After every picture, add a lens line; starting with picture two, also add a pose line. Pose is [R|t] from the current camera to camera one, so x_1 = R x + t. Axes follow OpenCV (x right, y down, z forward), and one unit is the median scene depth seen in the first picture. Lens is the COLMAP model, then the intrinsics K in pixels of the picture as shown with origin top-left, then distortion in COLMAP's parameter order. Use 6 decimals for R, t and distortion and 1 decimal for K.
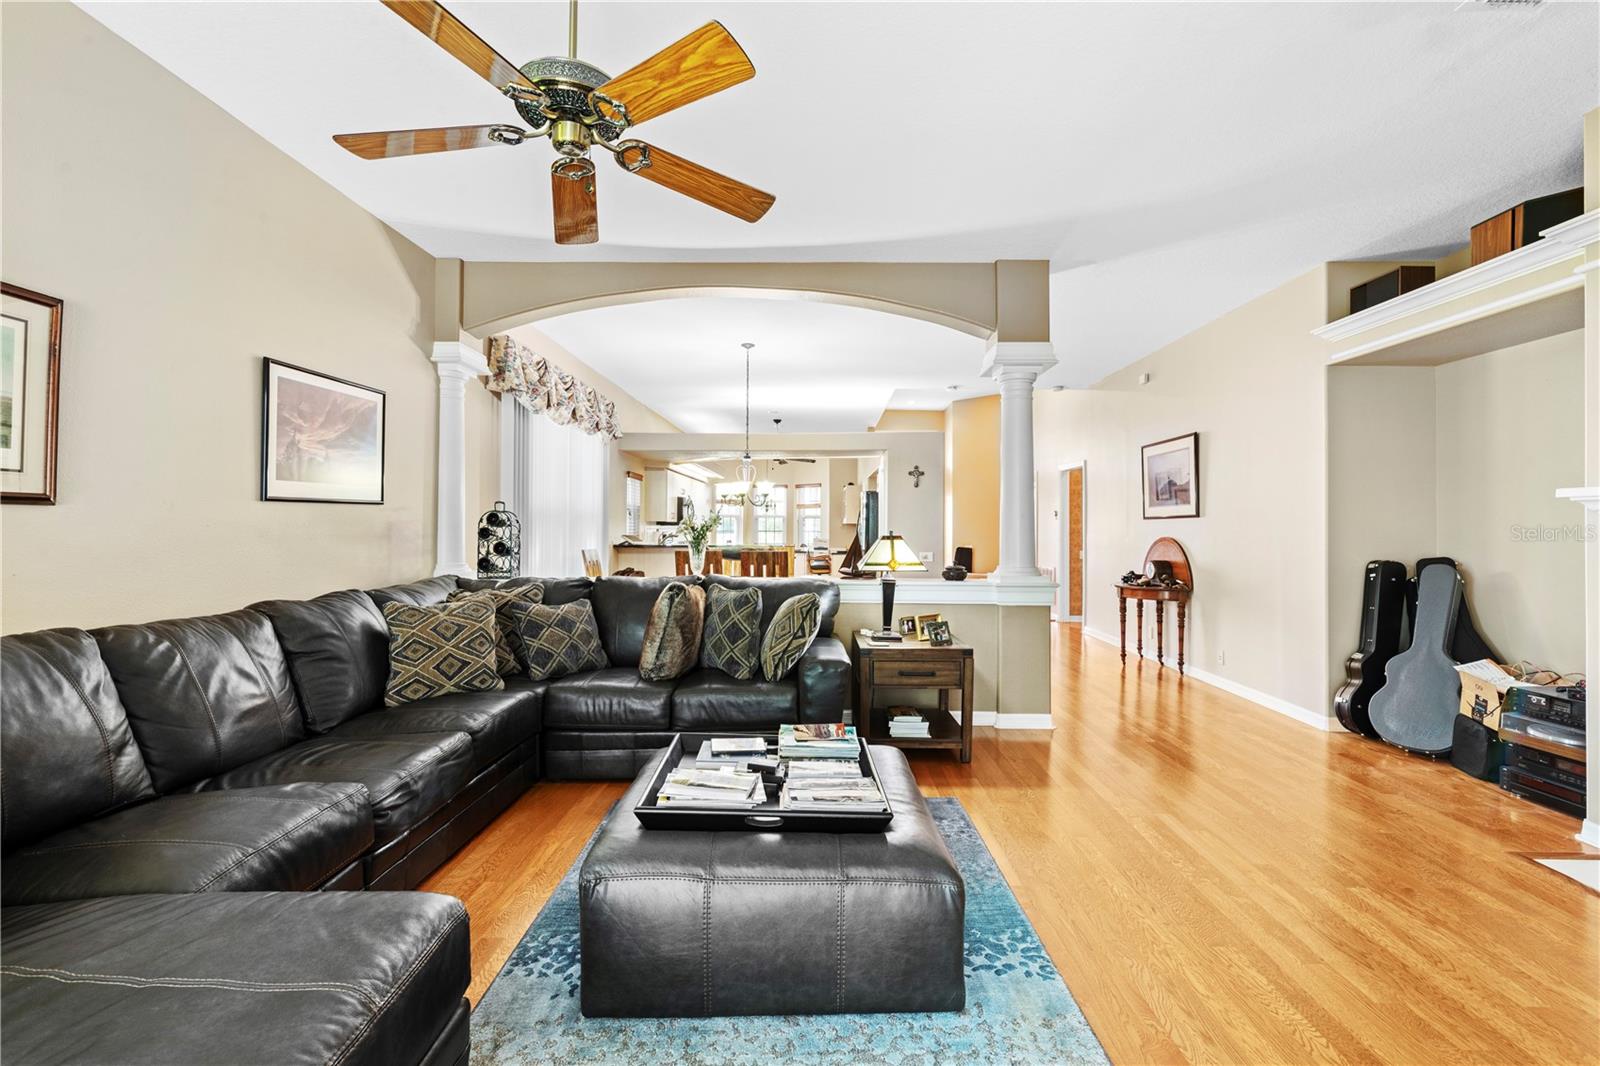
lens RADIAL K [[693.5, 0, 814.4], [0, 693.5, 518.1], [0, 0, 1]] dist [0.000080, -0.000013]
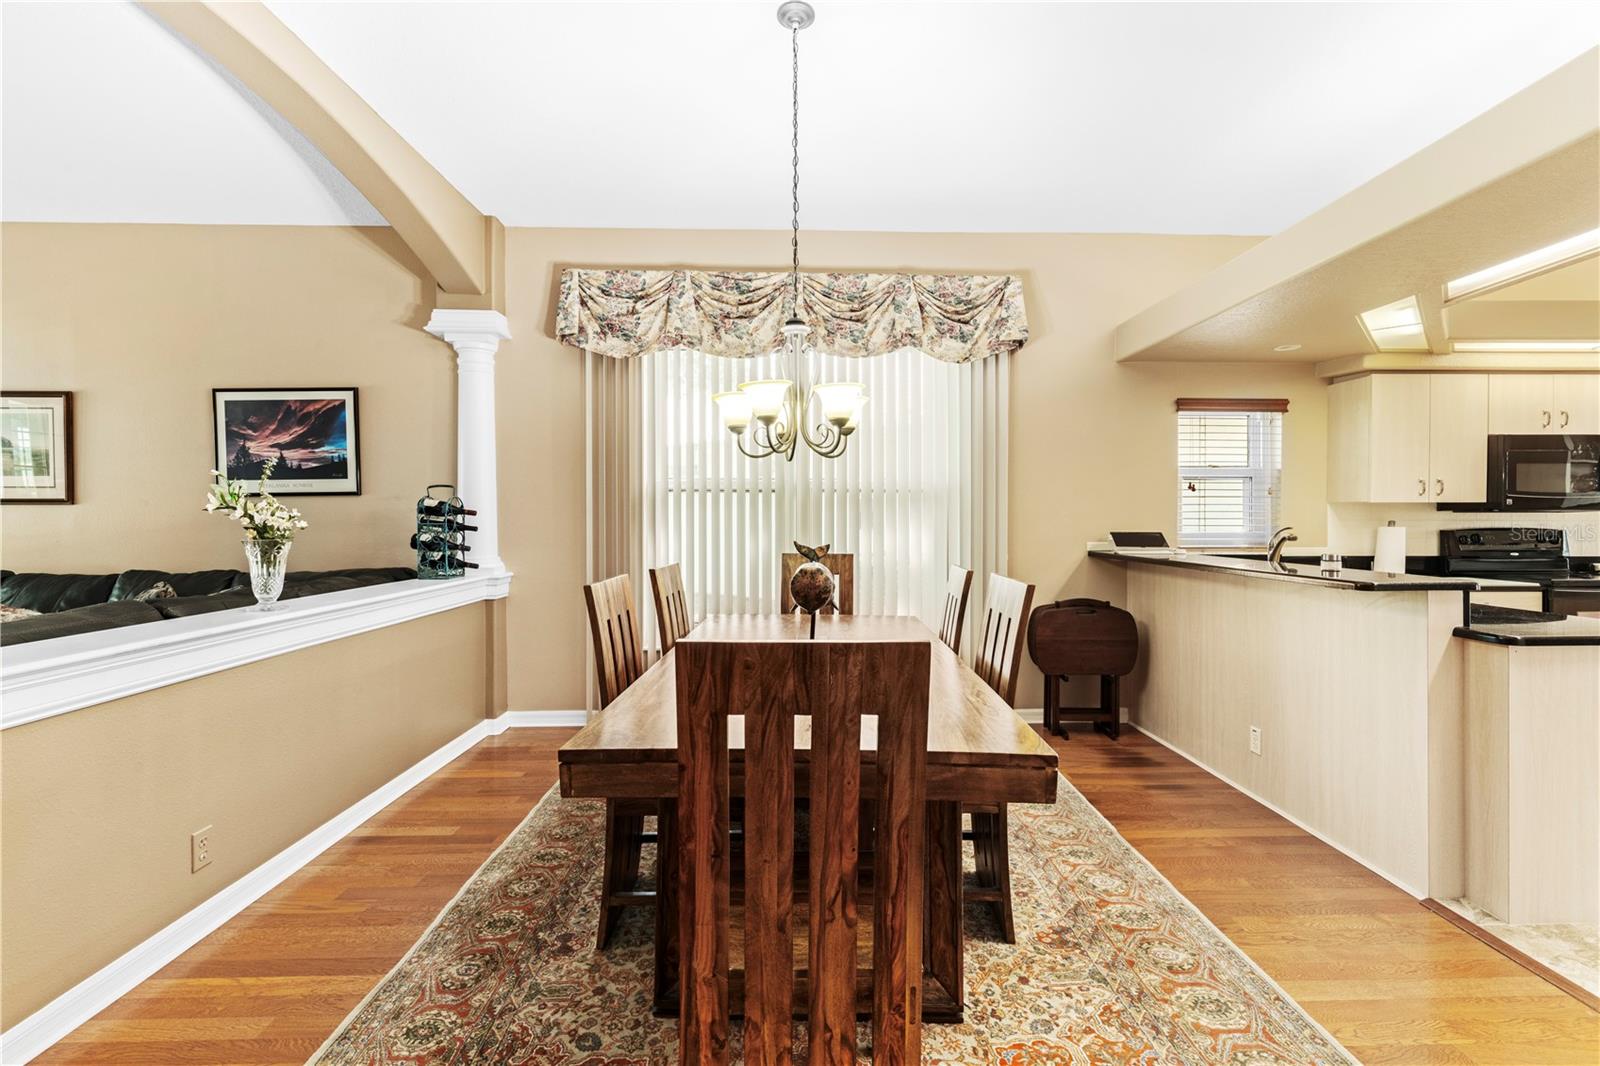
lens RADIAL K [[693.5, 0, 810.1], [0, 693.5, 518.8], [0, 0, 1]] dist [0.000080, -0.000013]
pose [[0.031325, 0.000938, -0.999509, 0.502163], [0.014007, 0.999901, 0.001377, 0.027478], [0.999411, -0.014043, 0.031309, 1.829921]]
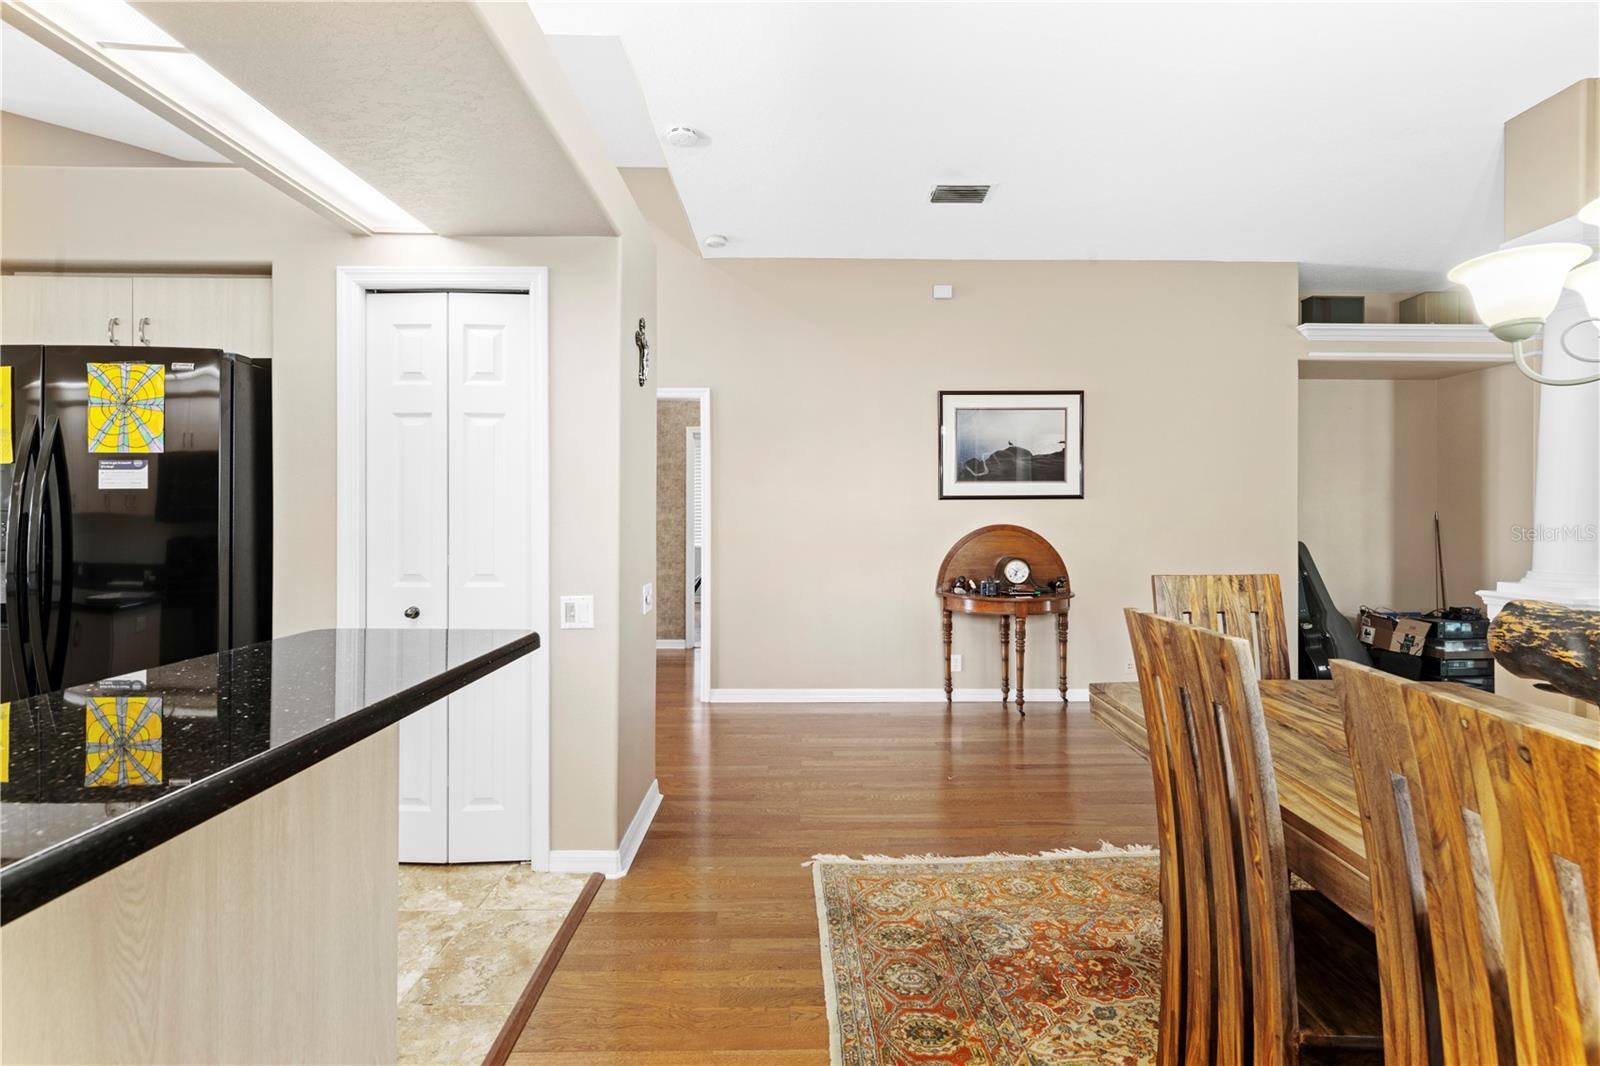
lens RADIAL K [[738.0, 0, 811.2], [0, 738.0, 513.9], [0, 0, 1]] dist [0.005902, -0.000227]
pose [[-0.026948, -0.000030, 0.999637, -0.482693], [-0.014192, 0.999899, -0.000352, 0.034230], [-0.999536, -0.014196, -0.026946, 2.223831]]
